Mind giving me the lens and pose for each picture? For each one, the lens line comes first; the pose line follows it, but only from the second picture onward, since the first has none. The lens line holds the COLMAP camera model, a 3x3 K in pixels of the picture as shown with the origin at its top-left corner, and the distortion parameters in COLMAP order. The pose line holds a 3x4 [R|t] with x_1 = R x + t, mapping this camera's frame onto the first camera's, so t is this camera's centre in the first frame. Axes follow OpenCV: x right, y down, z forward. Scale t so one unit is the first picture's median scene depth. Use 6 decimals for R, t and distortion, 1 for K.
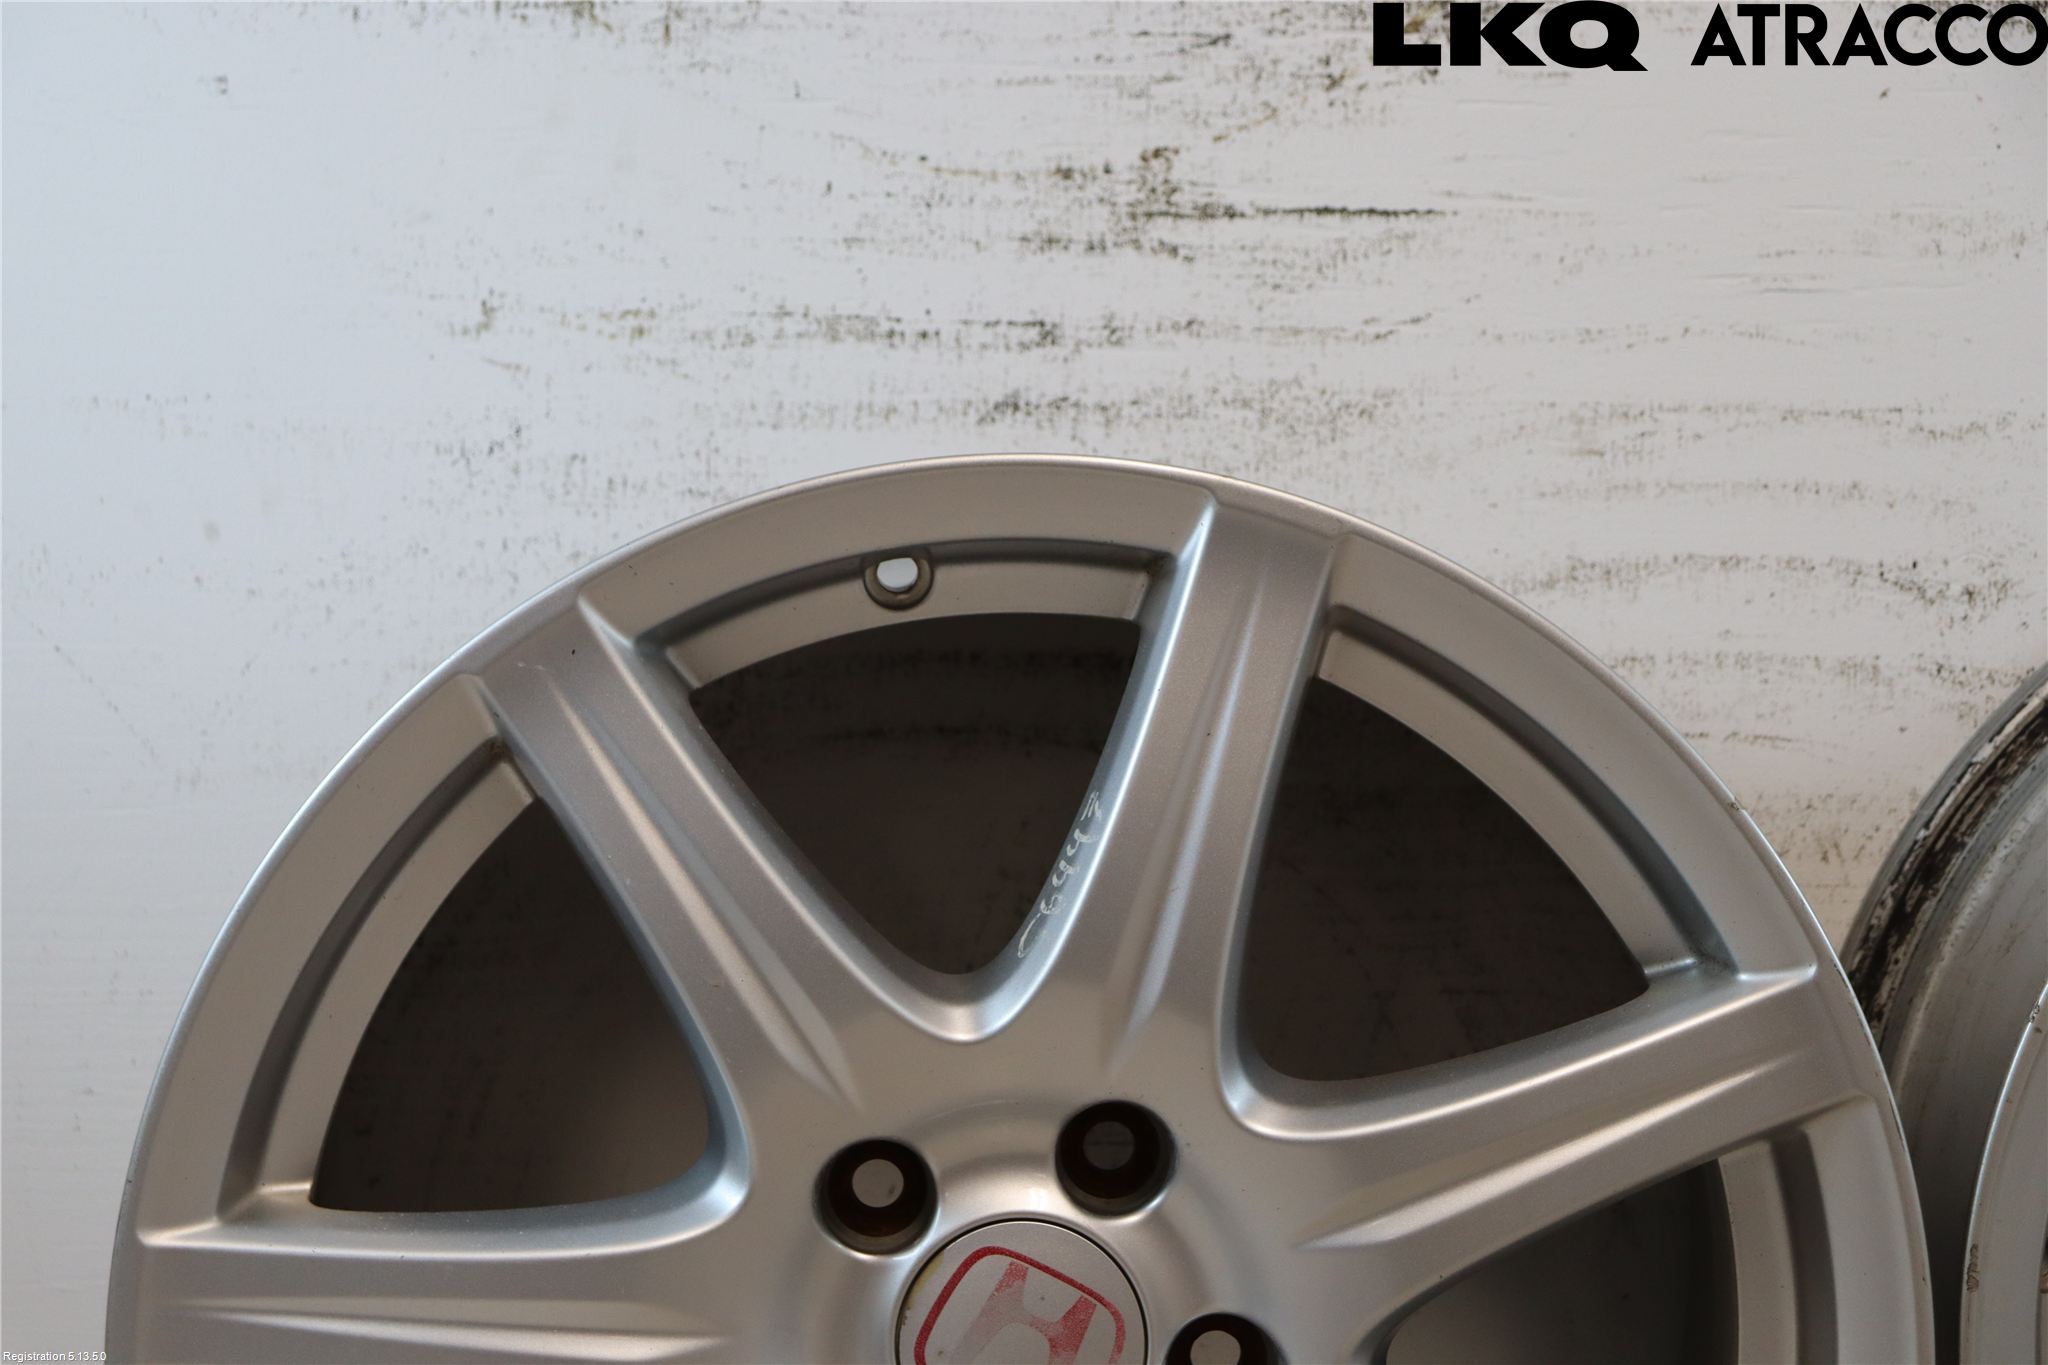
lens RADIAL K [[4297.1, 0, 1003.1], [0, 4297.1, 711.1], [0, 0, 1]] dist [0.315711, 0.000000]
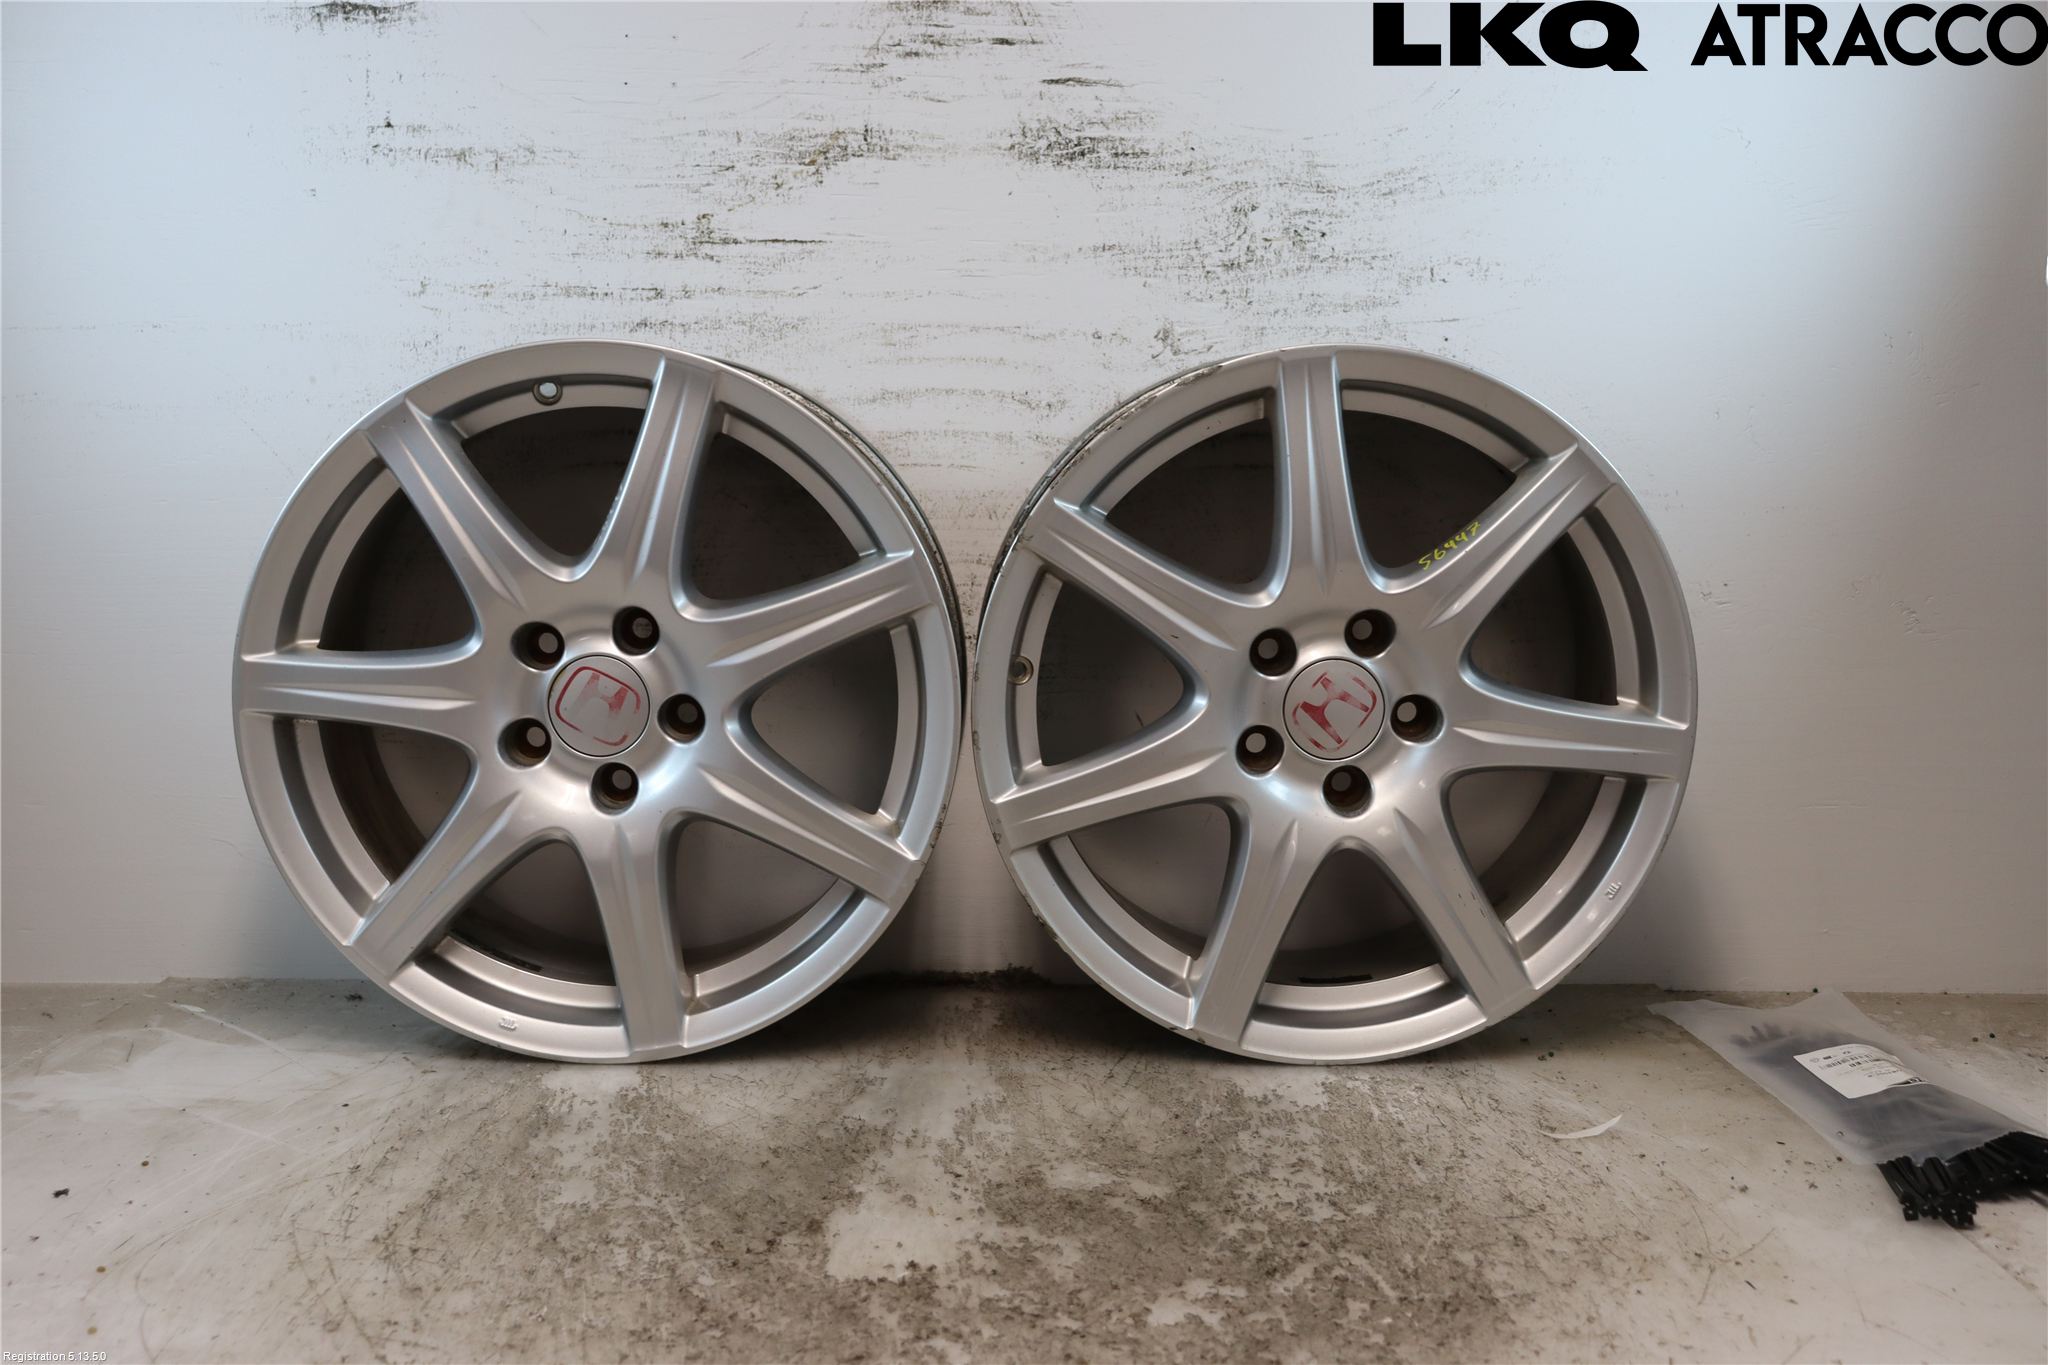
lens RADIAL K [[2146.6, 0, 1018.1], [0, 2146.6, 708.6], [0, 0, 1]] dist [-0.078969, 0.000000]
pose [[0.999904, 0.004271, -0.013199, 0.222381], [-0.003092, 0.996106, 0.088109, 0.034722], [0.013524, -0.088060, 0.996023, -0.176326]]
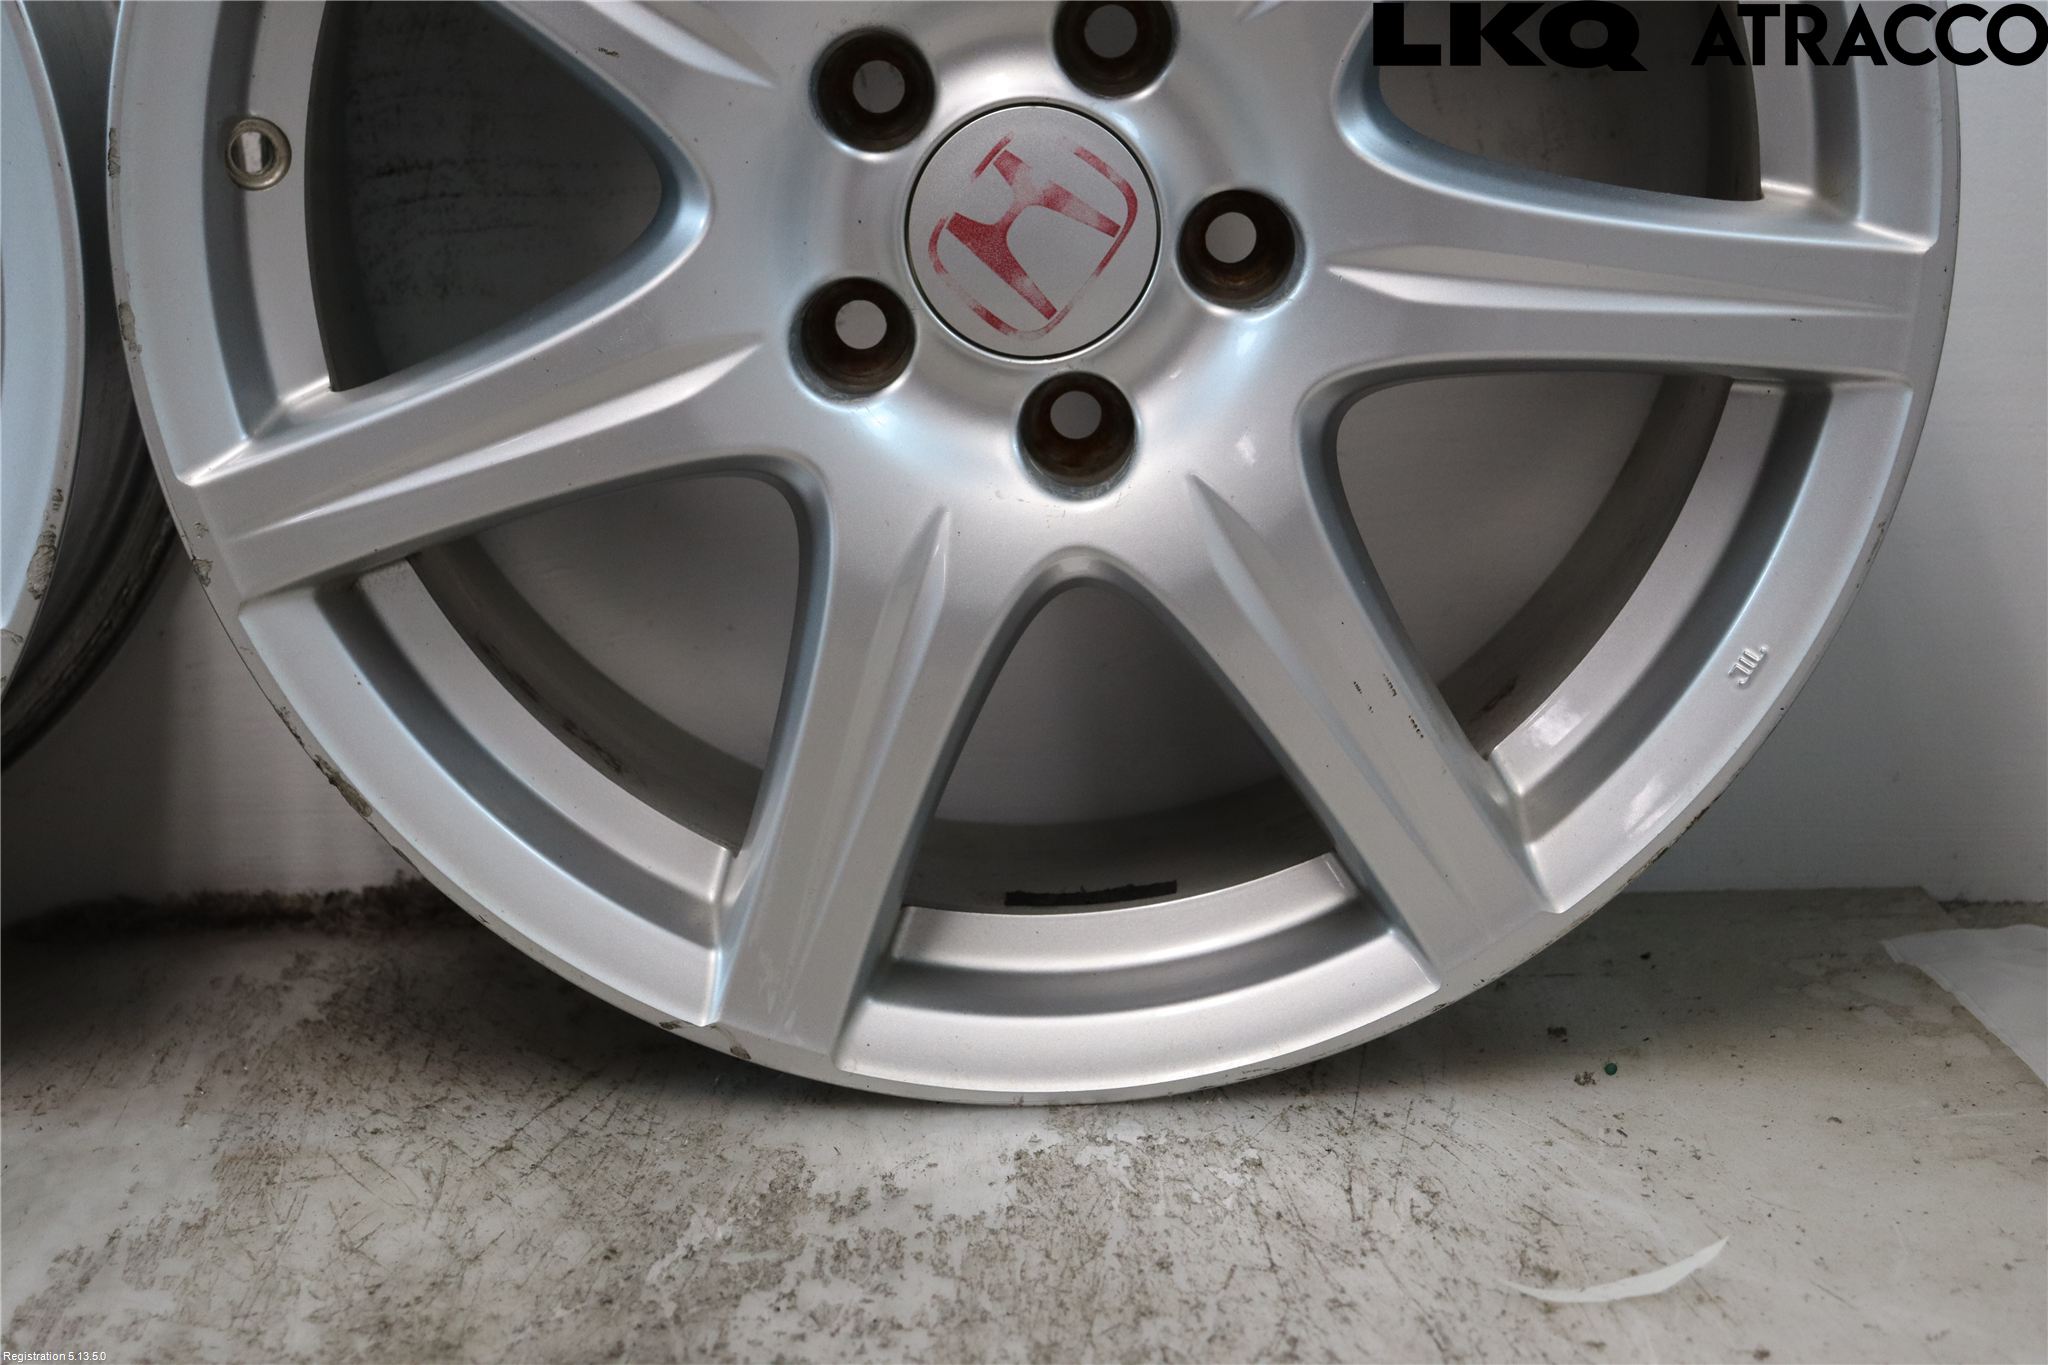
lens RADIAL K [[3752.5, 0, 1003.0], [0, 3752.5, 704.8], [0, 0, 1]] dist [0.221168, 0.000000]
pose [[0.999488, -0.020219, -0.024780, 0.374032], [0.024154, 0.985061, 0.170502, 0.092182], [0.020963, -0.171013, 0.985046, 0.123793]]
